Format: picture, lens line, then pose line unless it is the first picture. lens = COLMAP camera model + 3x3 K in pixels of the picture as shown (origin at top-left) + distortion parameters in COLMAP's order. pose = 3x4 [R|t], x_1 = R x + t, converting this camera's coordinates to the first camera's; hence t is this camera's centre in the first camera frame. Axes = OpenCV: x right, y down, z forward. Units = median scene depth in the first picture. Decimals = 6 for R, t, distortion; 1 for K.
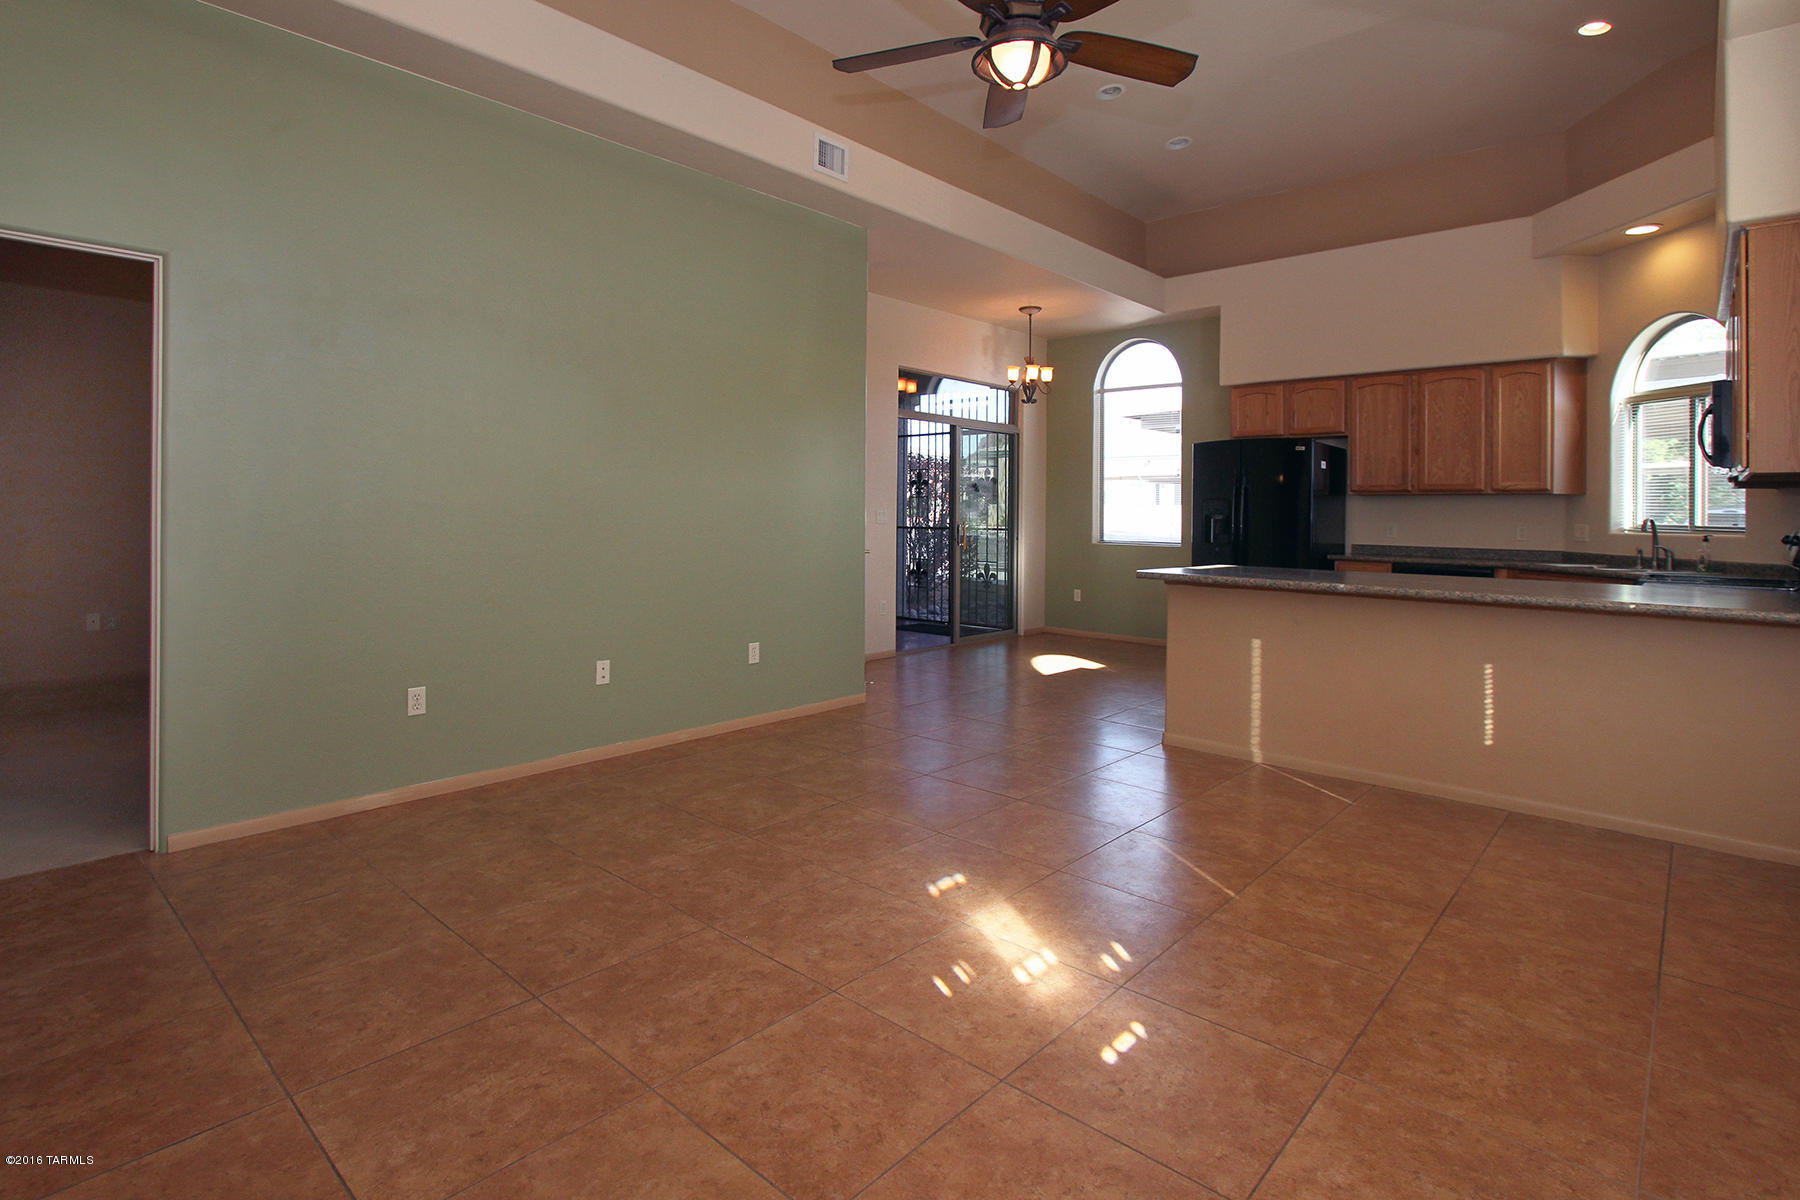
lens RADIAL K [[778.0, 0, 971.2], [0, 778.0, 504.9], [0, 0, 1]] dist [-0.015009, 0.000278]
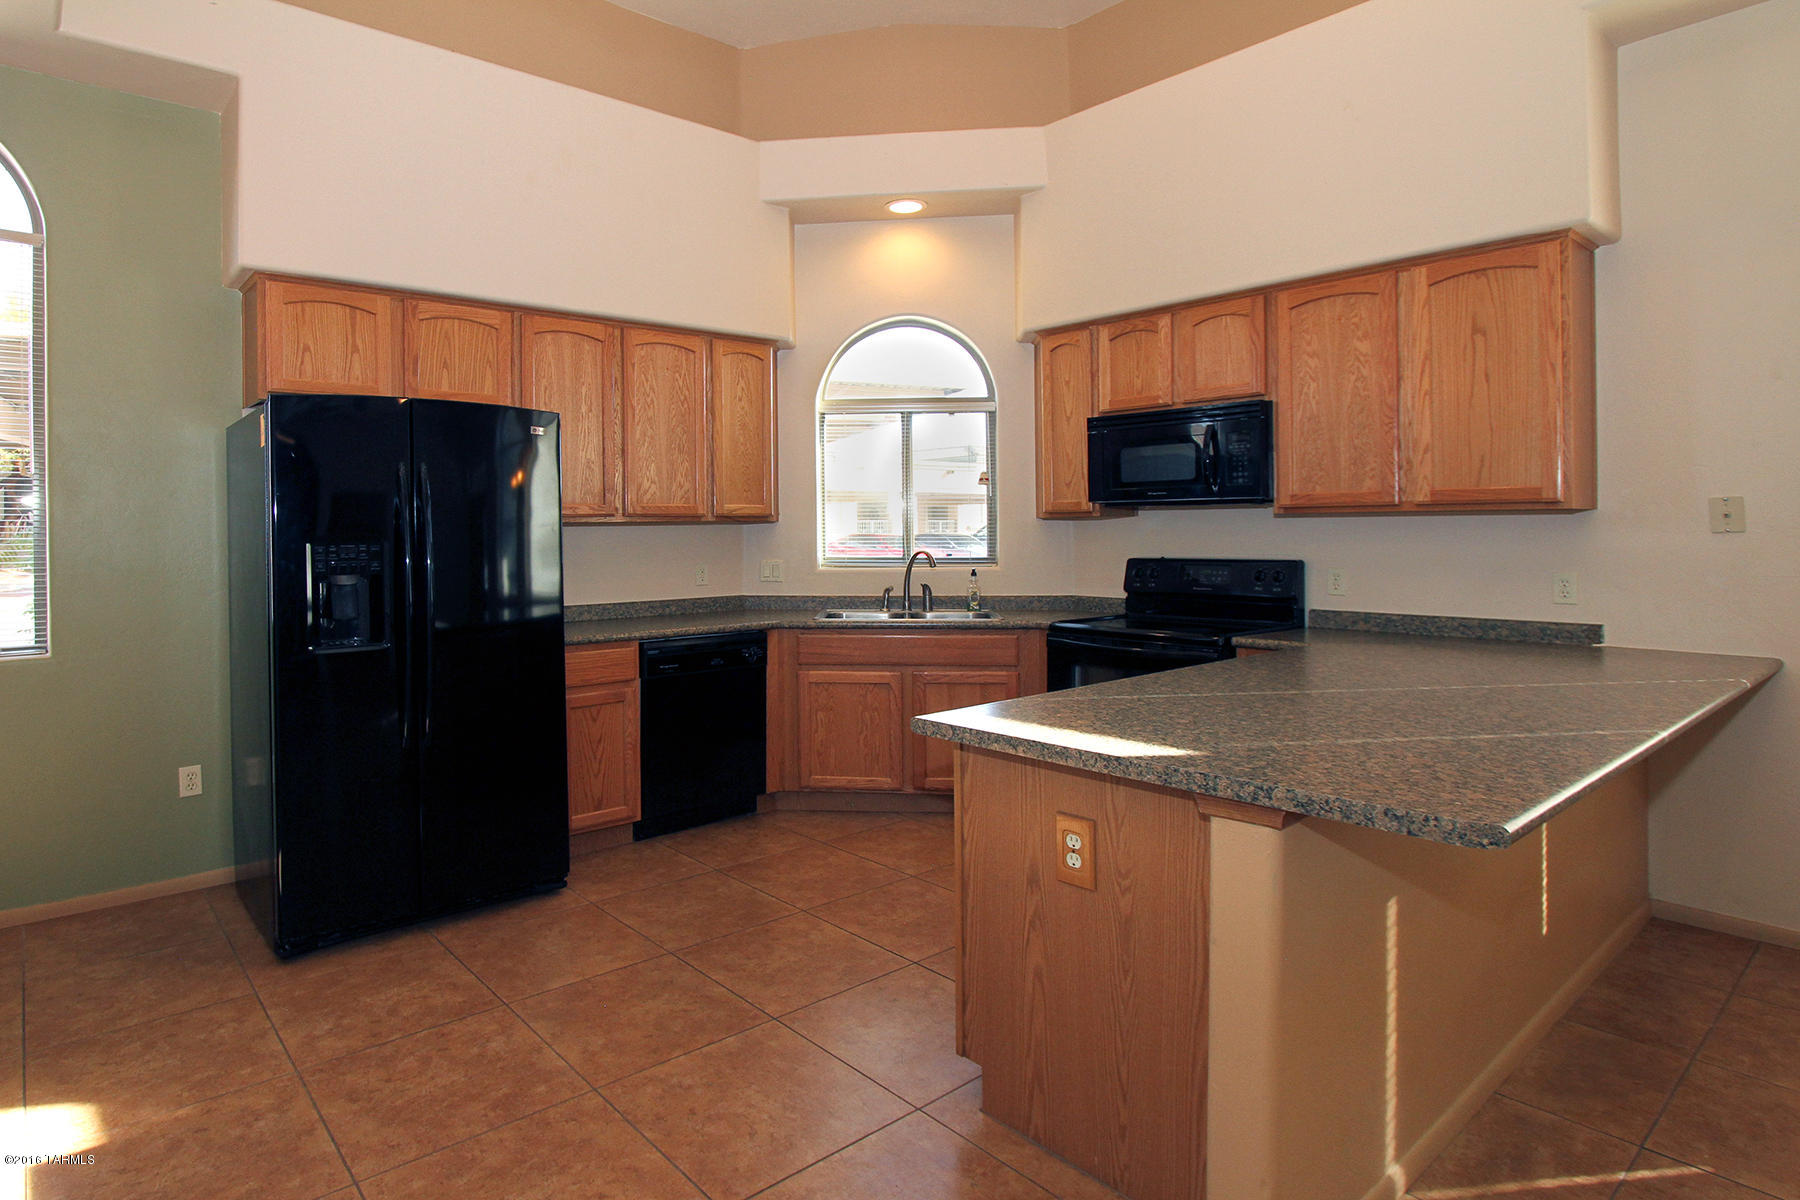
lens RADIAL K [[965.7, 0, 877.3], [0, 965.7, 530.2], [0, 0, 1]] dist [-0.001008, -0.001878]
pose [[0.254057, -0.015470, 0.967065, -0.117388], [0.007431, 0.999874, 0.014043, -0.016402], [-0.967161, 0.003619, 0.254140, 0.598148]]
